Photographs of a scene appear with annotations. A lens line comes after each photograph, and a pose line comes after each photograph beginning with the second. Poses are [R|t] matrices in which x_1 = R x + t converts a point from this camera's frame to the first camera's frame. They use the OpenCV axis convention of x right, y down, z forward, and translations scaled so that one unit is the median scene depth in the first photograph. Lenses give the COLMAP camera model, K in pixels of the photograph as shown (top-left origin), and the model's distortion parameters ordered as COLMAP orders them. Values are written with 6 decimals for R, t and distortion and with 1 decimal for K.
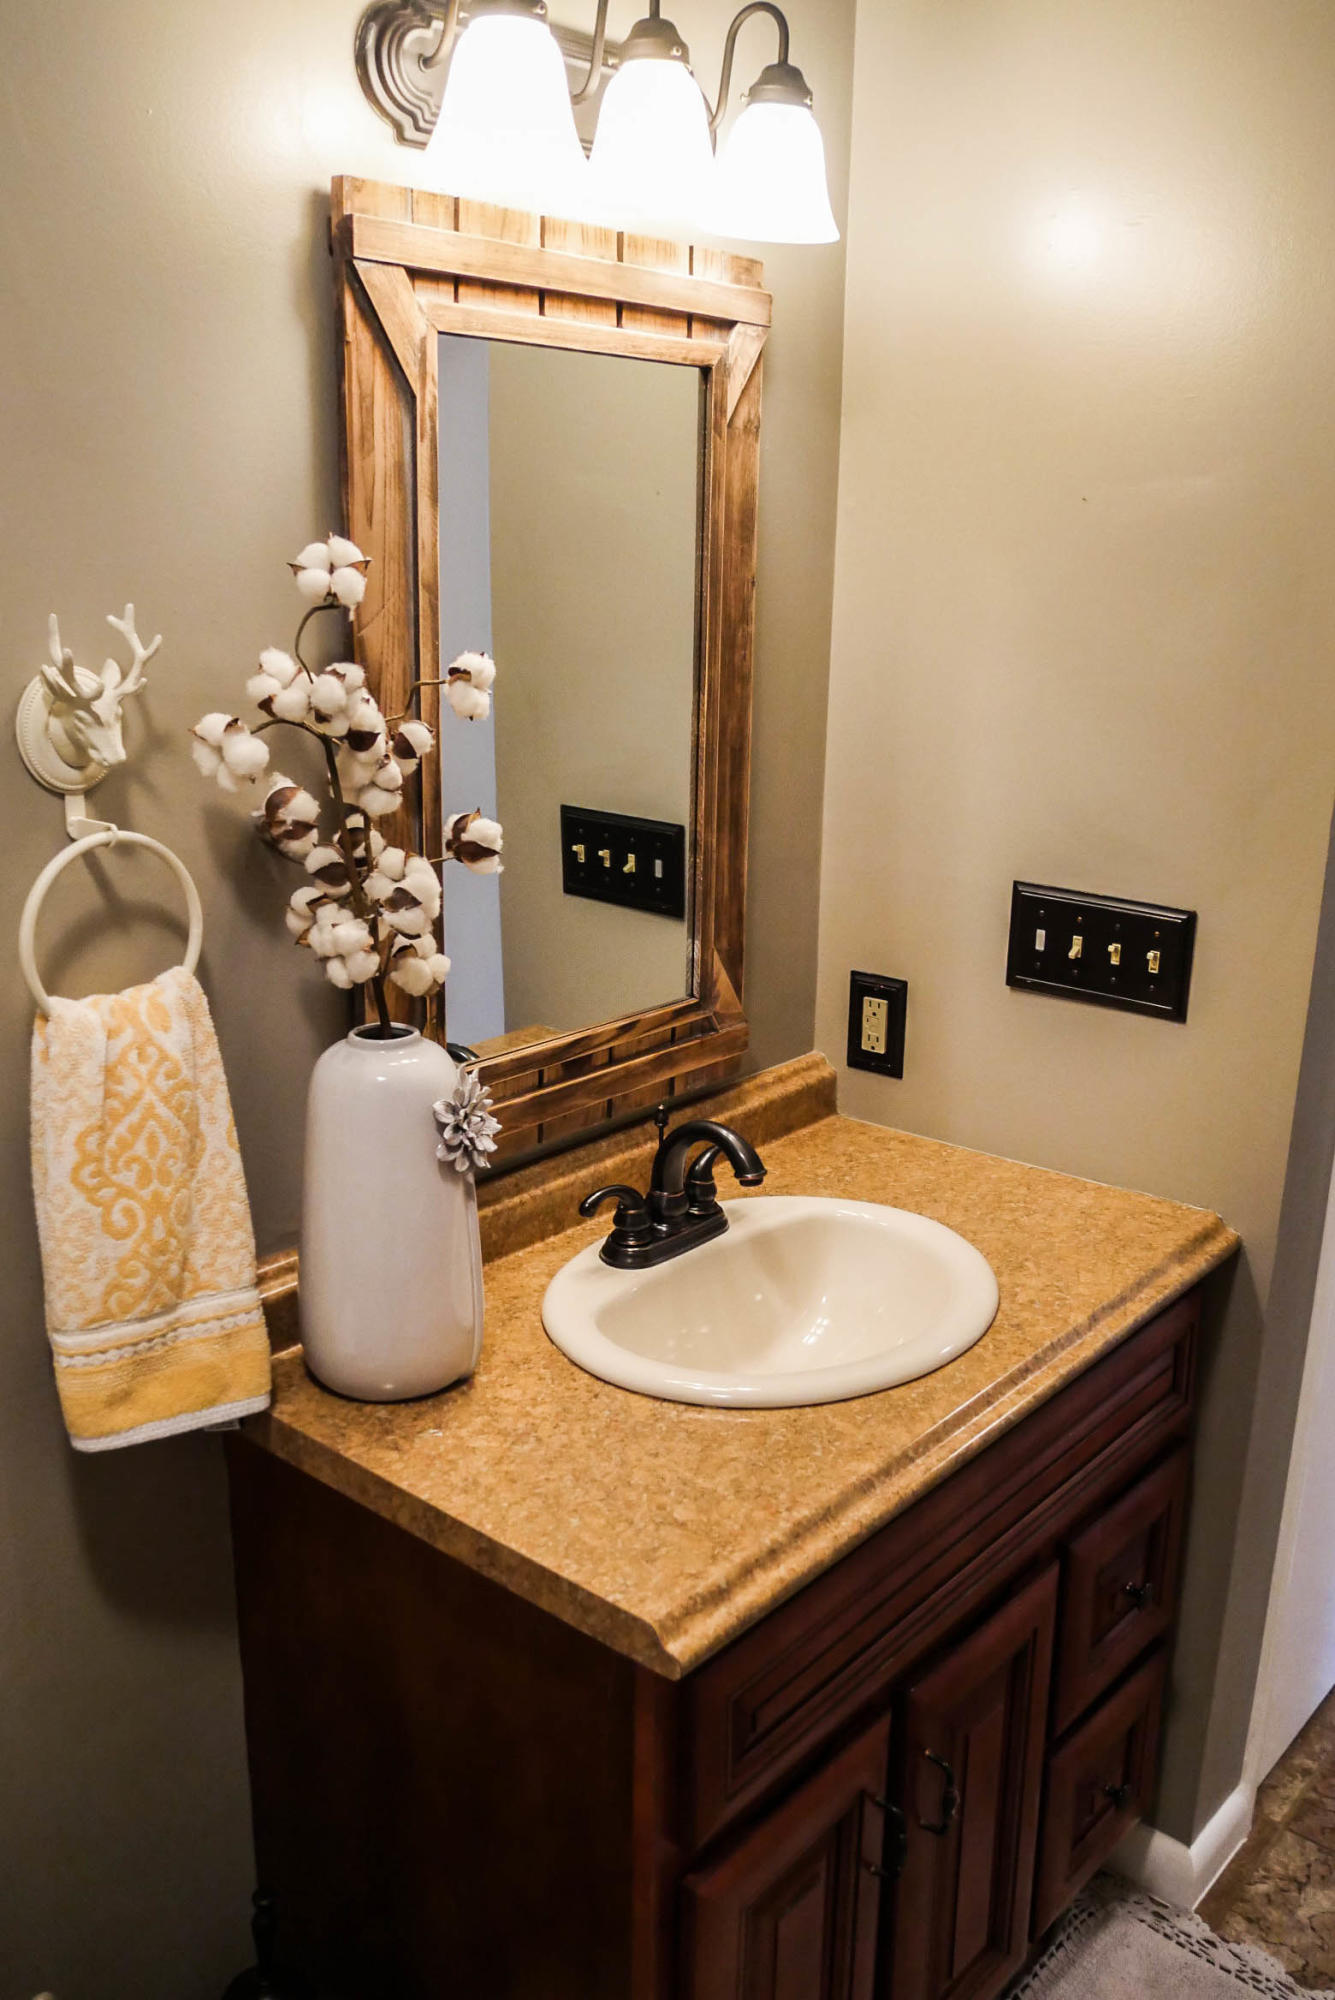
lens RADIAL K [[1709.3, 0, 667.5], [0, 1709.3, 1000.0], [0, 0, 1]] dist [-0.031847, -0.003272]
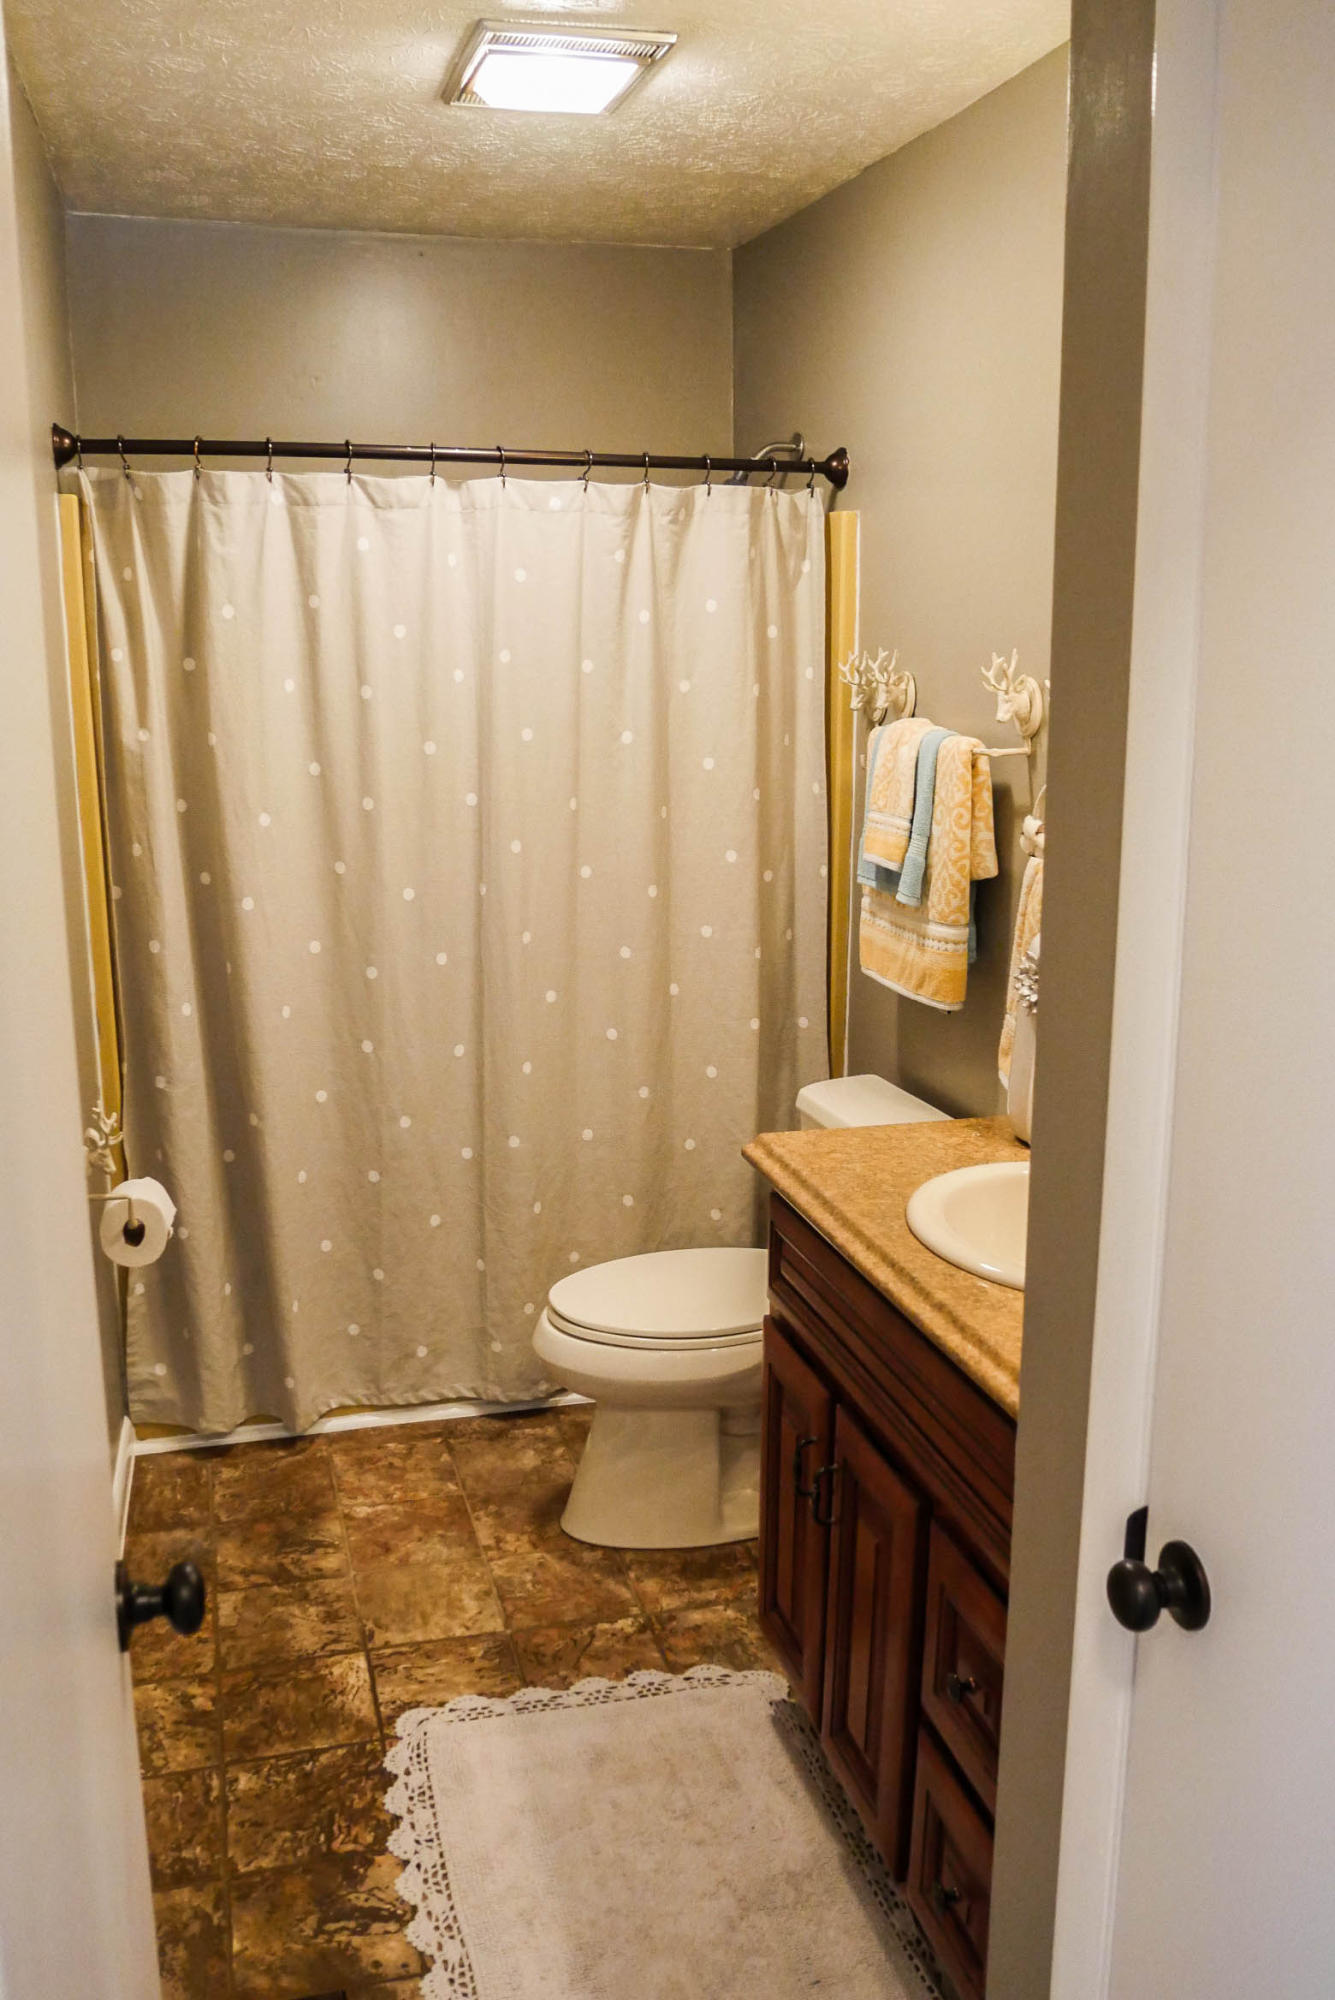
lens RADIAL K [[1709.3, 0, 667.5], [0, 1709.3, 1000.0], [0, 0, 1]] dist [-0.031847, -0.003272]
pose [[-0.576797, 0.157339, -0.801592, 1.425755], [-0.220570, 0.914831, 0.338280, -0.390137], [0.786546, 0.371926, -0.492968, 1.570175]]
